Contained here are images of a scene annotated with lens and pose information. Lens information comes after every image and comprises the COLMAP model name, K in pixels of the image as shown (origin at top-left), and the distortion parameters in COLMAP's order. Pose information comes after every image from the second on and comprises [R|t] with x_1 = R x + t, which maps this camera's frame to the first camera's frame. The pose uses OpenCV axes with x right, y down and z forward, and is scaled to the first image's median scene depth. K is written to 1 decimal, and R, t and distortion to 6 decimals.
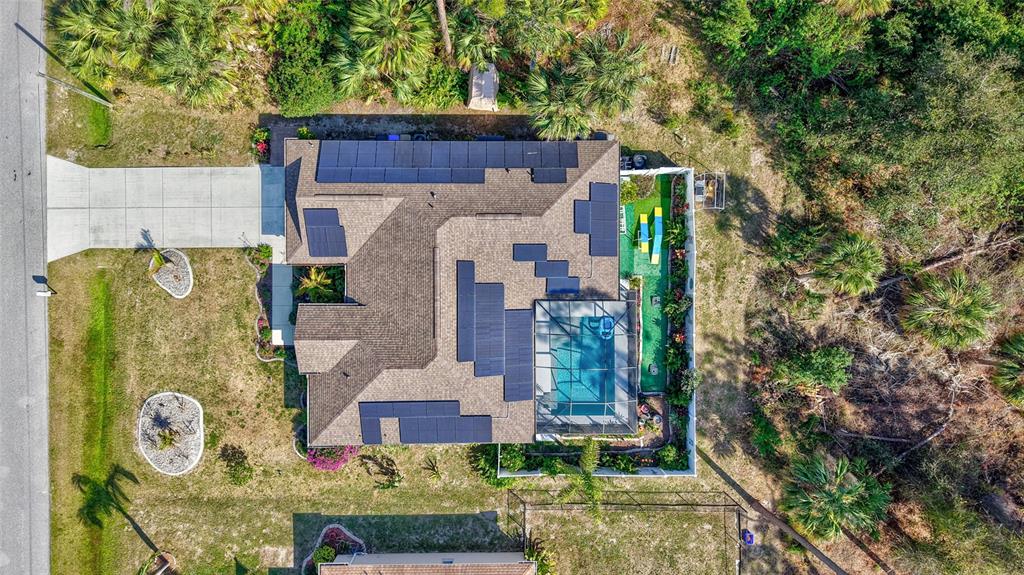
lens RADIAL K [[686.5, 0, 516.3], [0, 686.5, 294.3], [0, 0, 1]] dist [0.036693, -0.044735]
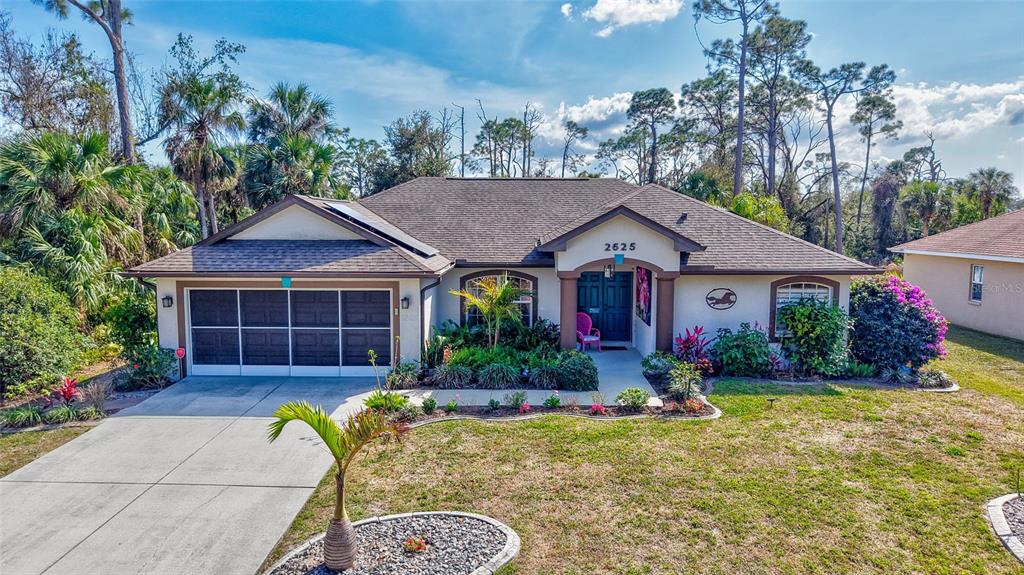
lens RADIAL K [[686.5, 0, 509.4], [0, 686.5, 289.0], [0, 0, 1]] dist [0.036693, -0.044735]
pose [[0.029665, -0.122403, 0.992037, -0.678251], [0.999494, -0.007731, -0.030842, 0.008826], [0.011445, 0.992450, 0.122112, 0.902459]]
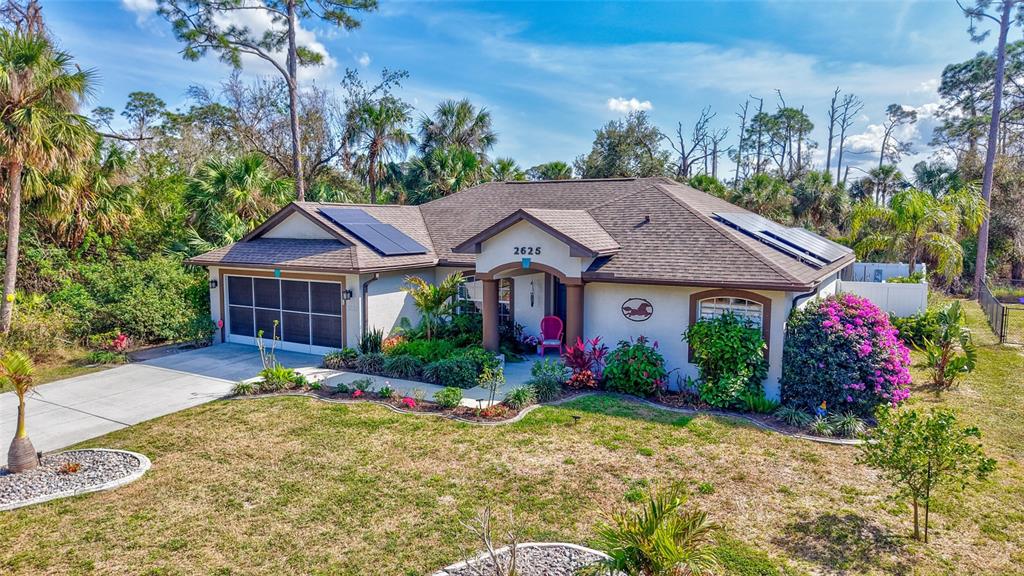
lens RADIAL K [[686.5, 0, 512.2], [0, 686.5, 289.9], [0, 0, 1]] dist [0.036693, -0.044735]
pose [[0.507109, -0.110772, 0.854734, -0.624912], [0.861653, 0.042290, -0.505733, 0.250866], [0.019874, 0.992946, 0.116892, 0.903586]]
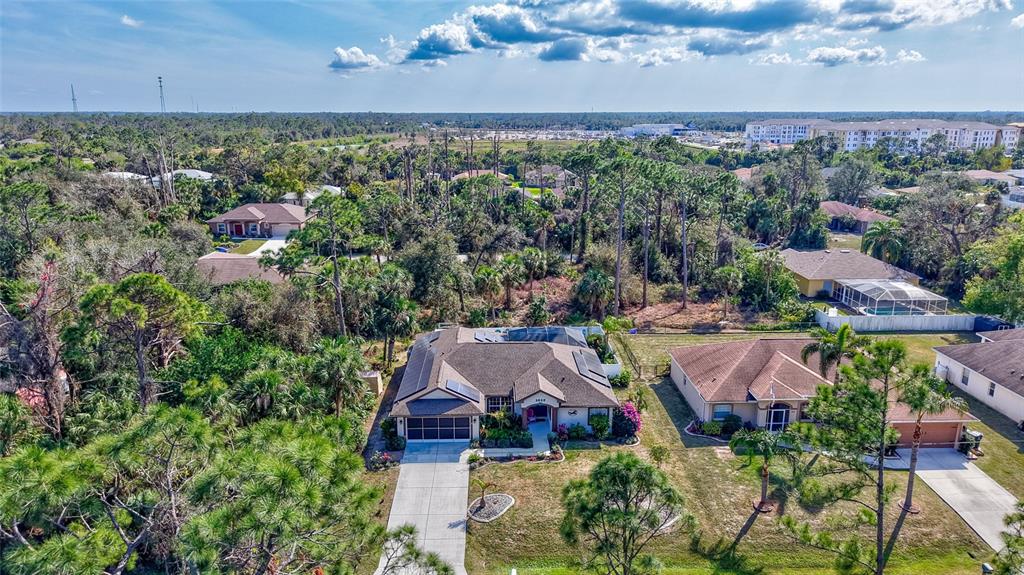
lens RADIAL K [[686.5, 0, 510.1], [0, 686.5, 287.7], [0, 0, 1]] dist [0.036693, -0.044735]
pose [[-0.024503, -0.271541, 0.962115, -1.433790], [0.999618, -0.018926, 0.020117, -0.016993], [0.012746, 0.962241, 0.271901, 0.387082]]
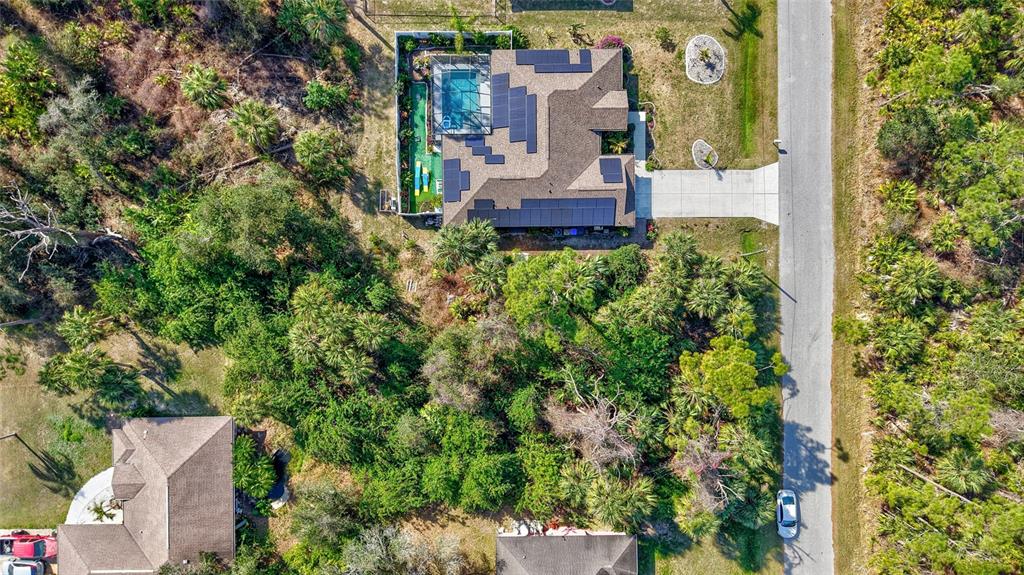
lens RADIAL K [[686.5, 0, 509.8], [0, 686.5, 291.1], [0, 0, 1]] dist [0.036693, -0.044735]
pose [[-0.999457, 0.007446, -0.032107, 0.036728], [-0.006938, -0.999849, -0.015908, -0.337249], [-0.032221, -0.015677, 0.999358, -0.686994]]
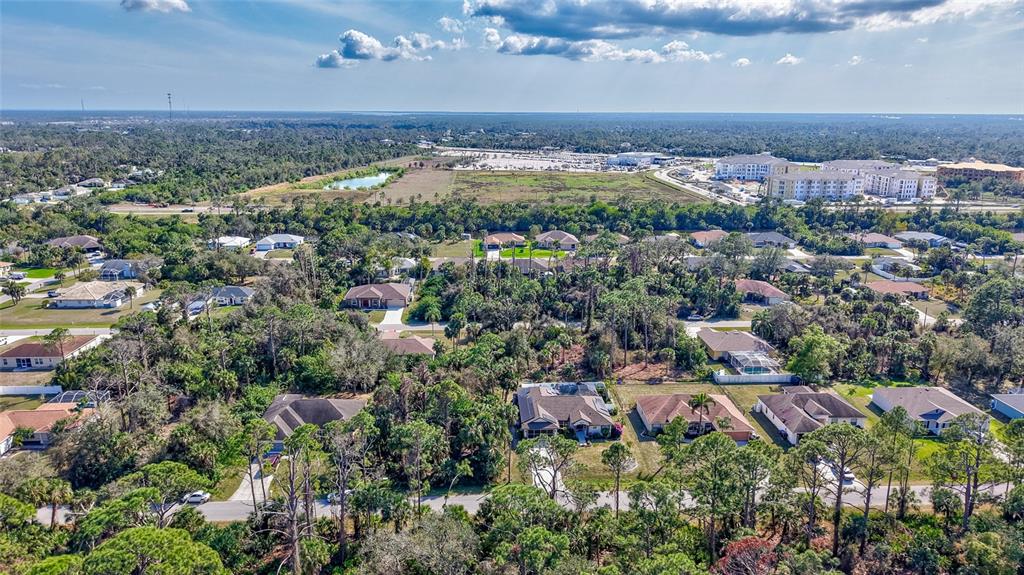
lens RADIAL K [[686.5, 0, 508.2], [0, 686.5, 284.6], [0, 0, 1]] dist [0.036693, -0.044735]
pose [[-0.042525, -0.270913, 0.961664, -3.061856], [0.999062, -0.019359, 0.038725, -0.375542], [0.008126, 0.962409, 0.271482, -0.505251]]
